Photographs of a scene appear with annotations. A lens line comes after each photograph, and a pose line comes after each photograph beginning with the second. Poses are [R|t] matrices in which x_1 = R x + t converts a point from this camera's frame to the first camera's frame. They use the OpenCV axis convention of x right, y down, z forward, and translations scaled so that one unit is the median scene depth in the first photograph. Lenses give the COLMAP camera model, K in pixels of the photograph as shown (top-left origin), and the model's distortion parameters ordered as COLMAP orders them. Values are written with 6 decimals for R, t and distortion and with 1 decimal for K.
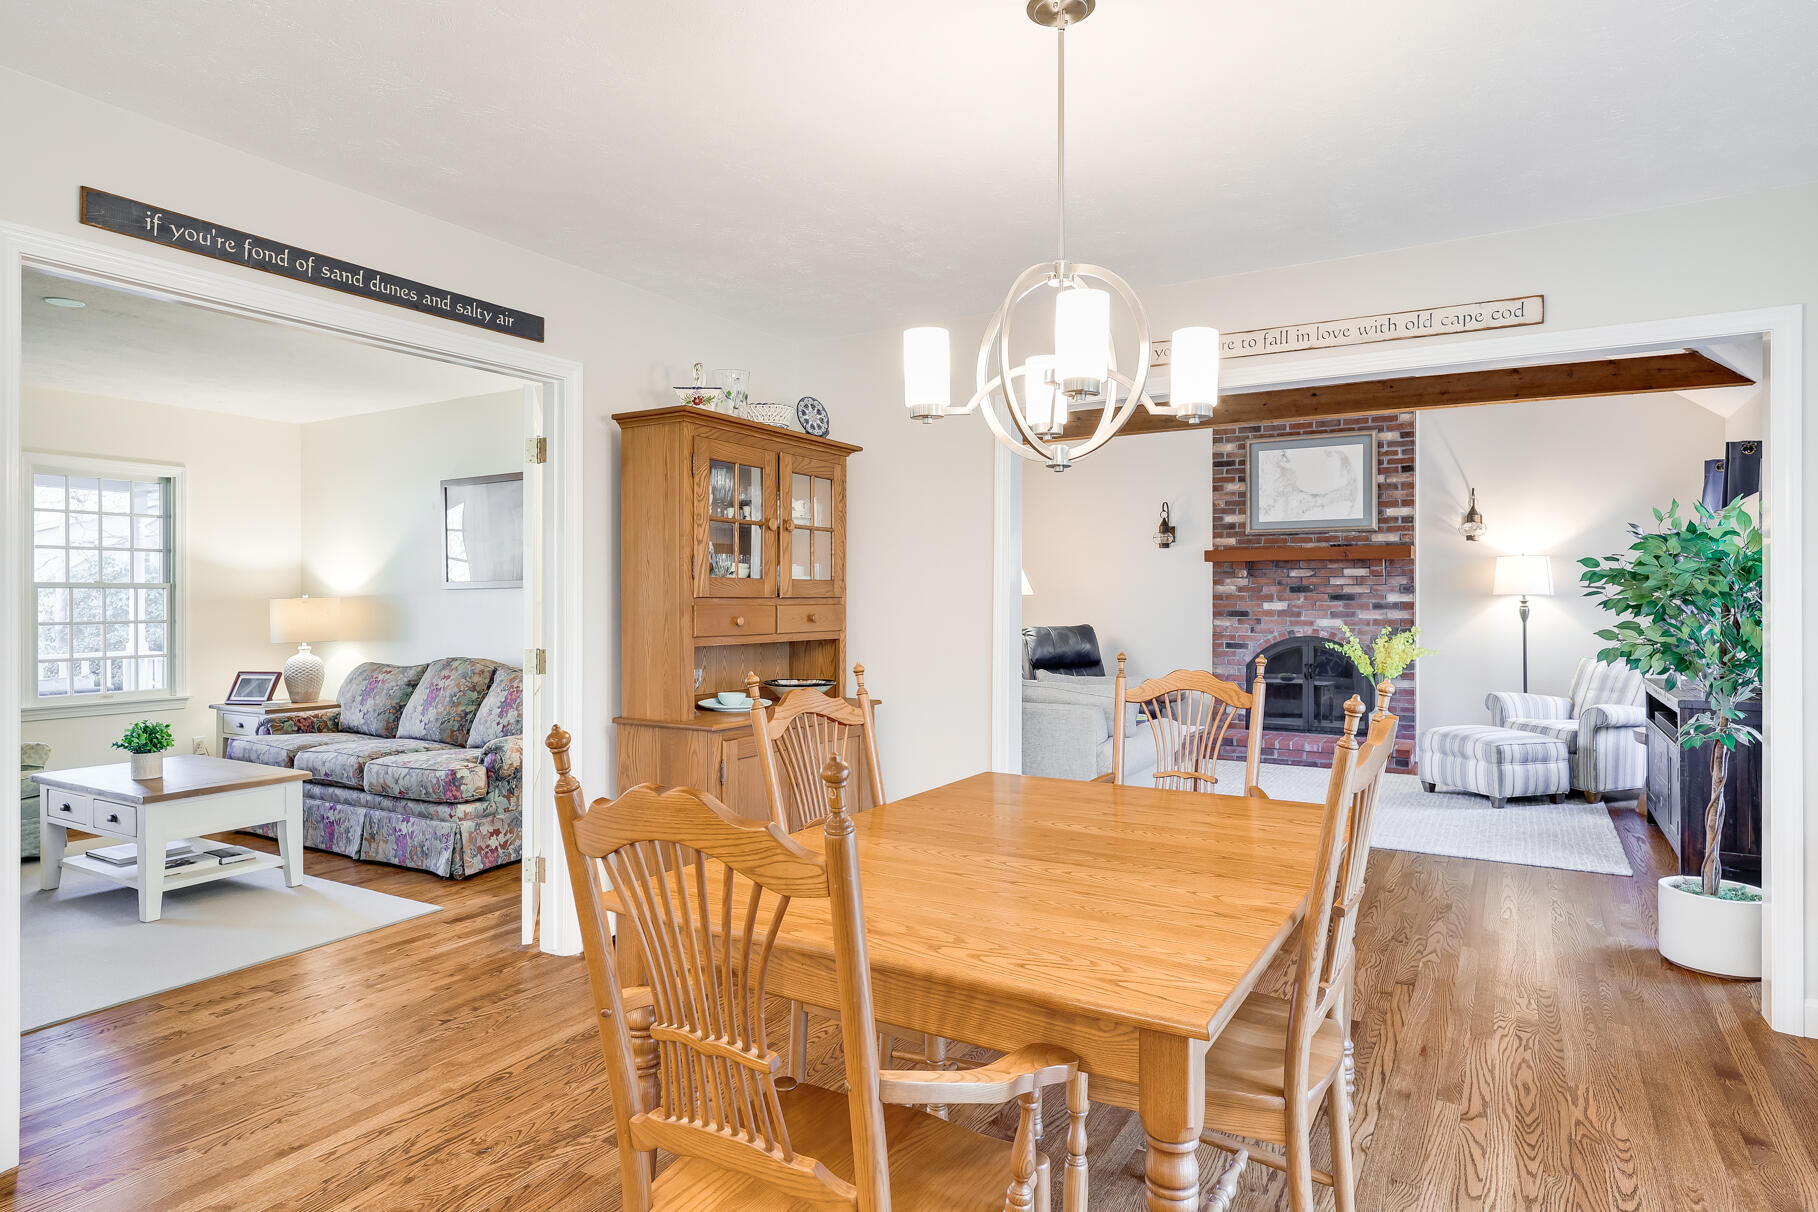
lens RADIAL K [[1026.4, 0, 912.4], [0, 1026.4, 599.4], [0, 0, 1]] dist [0.000643, -0.000042]
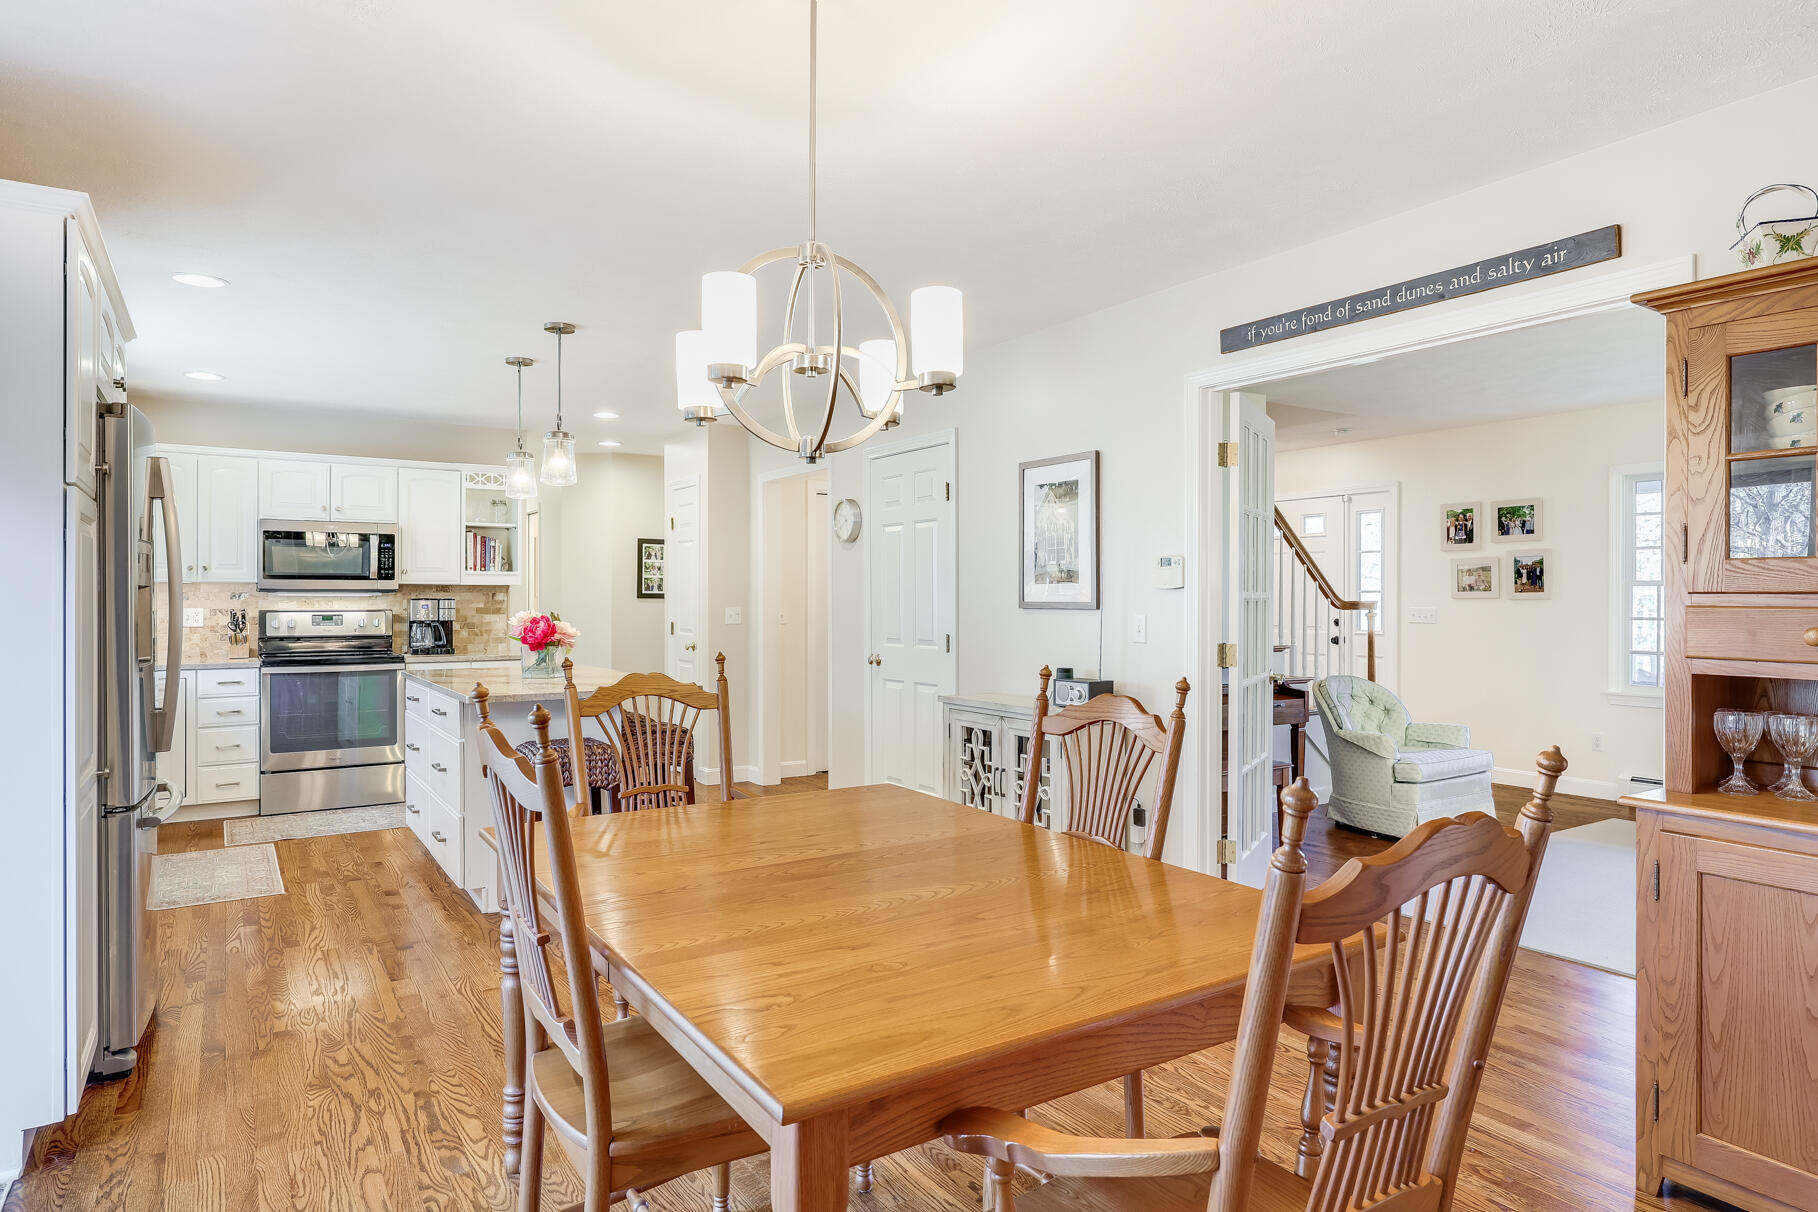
lens RADIAL K [[1066.6, 0, 909.9], [0, 1066.6, 602.3], [0, 0, 1]] dist [0.000579, -0.000192]
pose [[-0.446270, 0.004267, -0.894888, 0.323286], [-0.000339, 0.999988, 0.004937, 0.000194], [0.894898, 0.002507, -0.446263, 0.495895]]
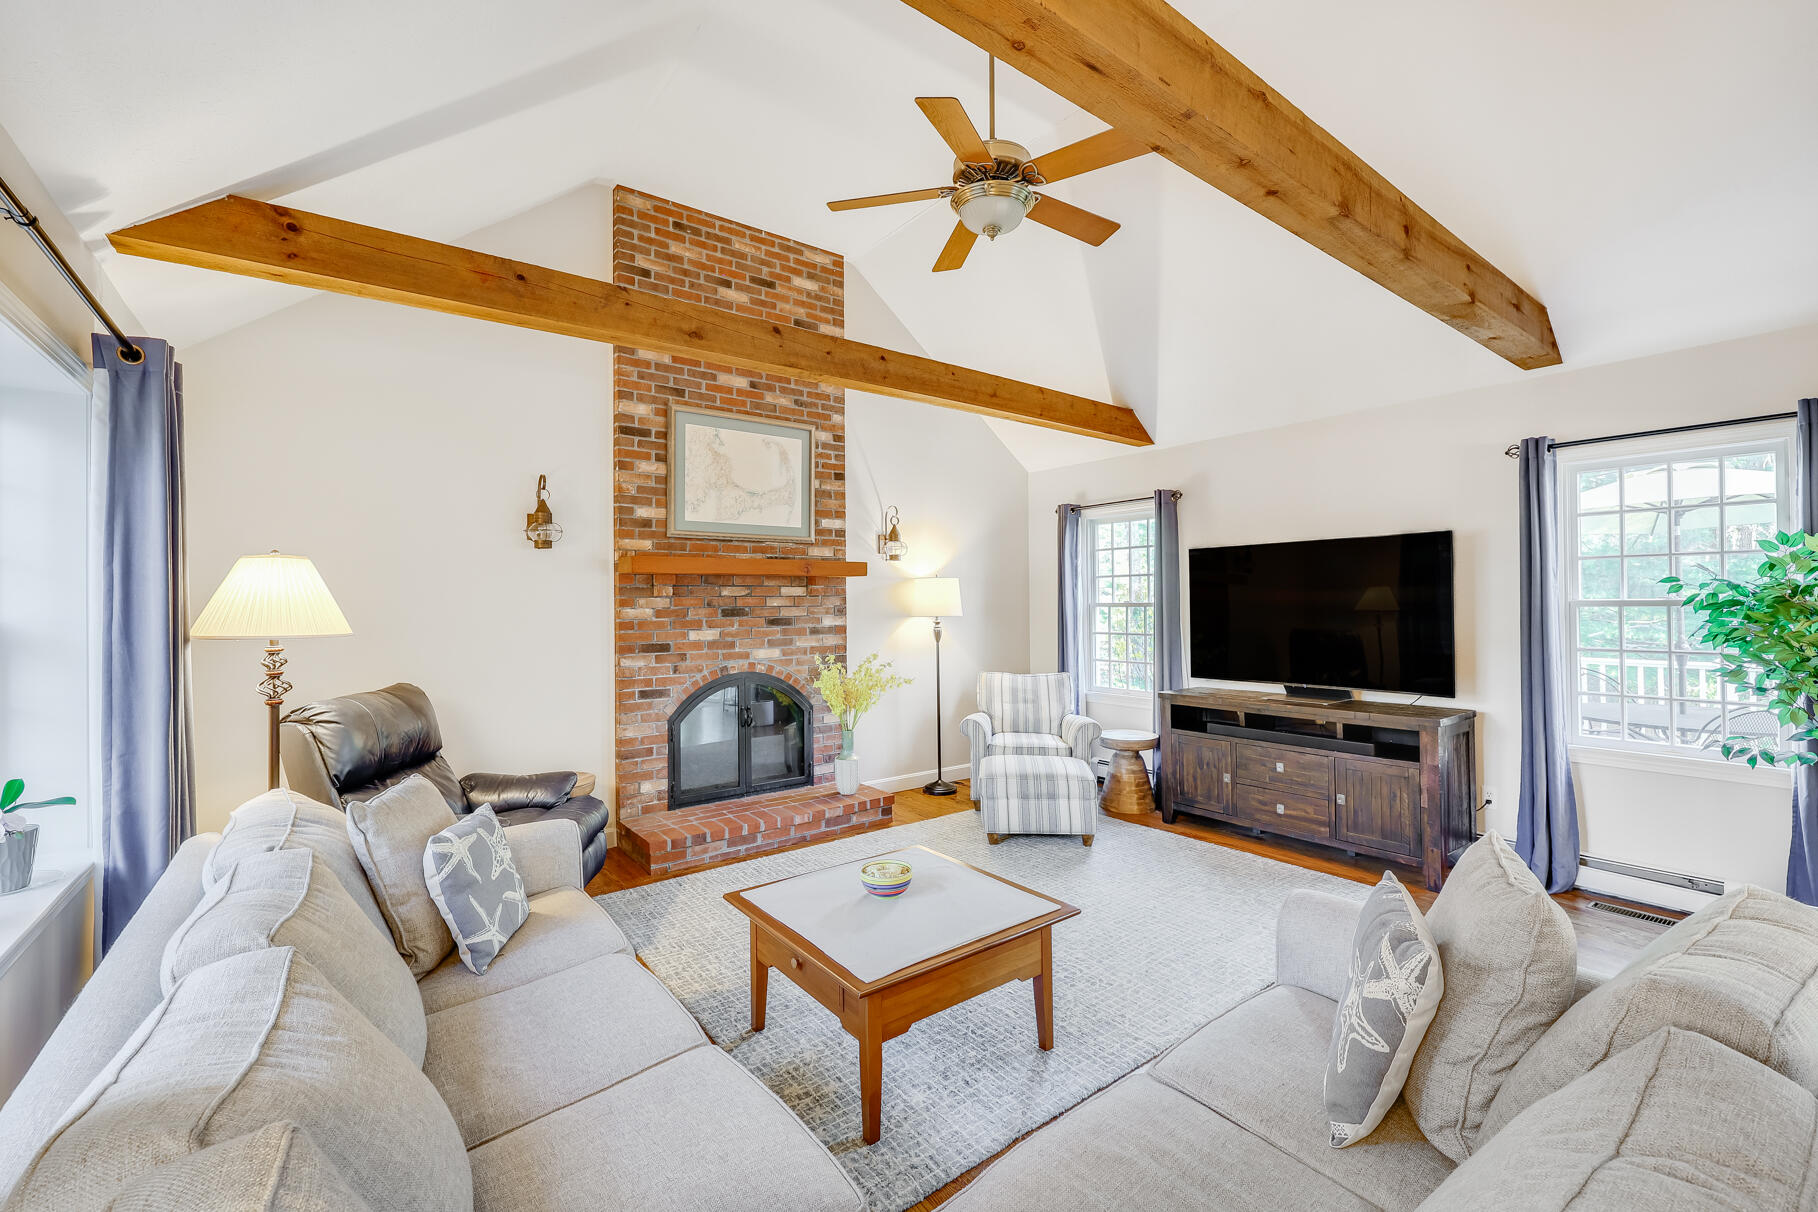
lens RADIAL K [[757.6, 0, 909.0], [0, 757.6, 606.0], [0, 0, 1]] dist [0.001138, -0.000090]
pose [[0.376234, -0.008831, 0.926482, -0.133598], [0.008336, 0.999946, 0.006147, -0.022454], [-0.926487, 0.005410, 0.376288, 0.864101]]
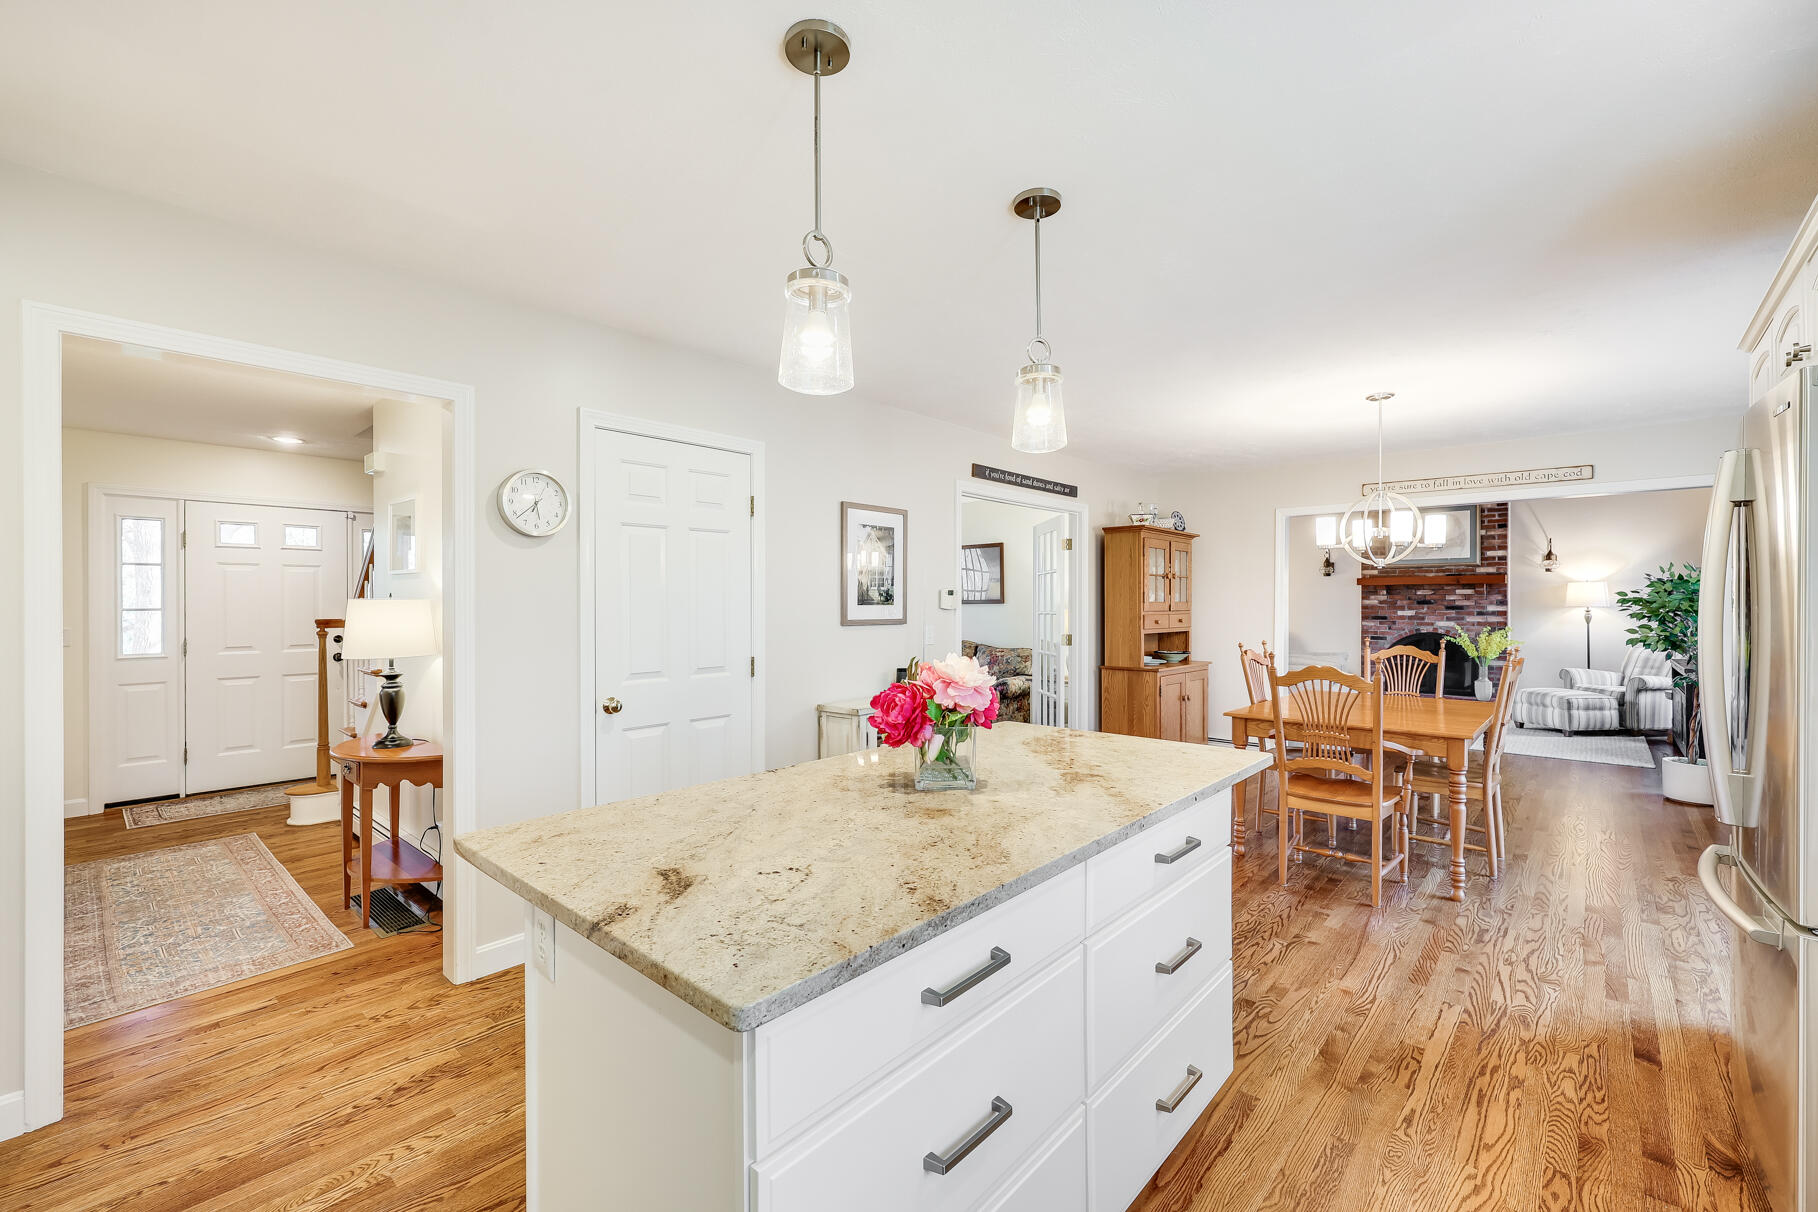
lens RADIAL K [[757.6, 0, 909.0], [0, 757.6, 606.0], [0, 0, 1]] dist [0.001138, -0.000090]
pose [[0.980207, 0.000408, -0.197977, -0.219471], [0.000066, 0.999997, 0.002386, -0.009662], [0.197977, -0.002352, 0.980204, -0.390601]]
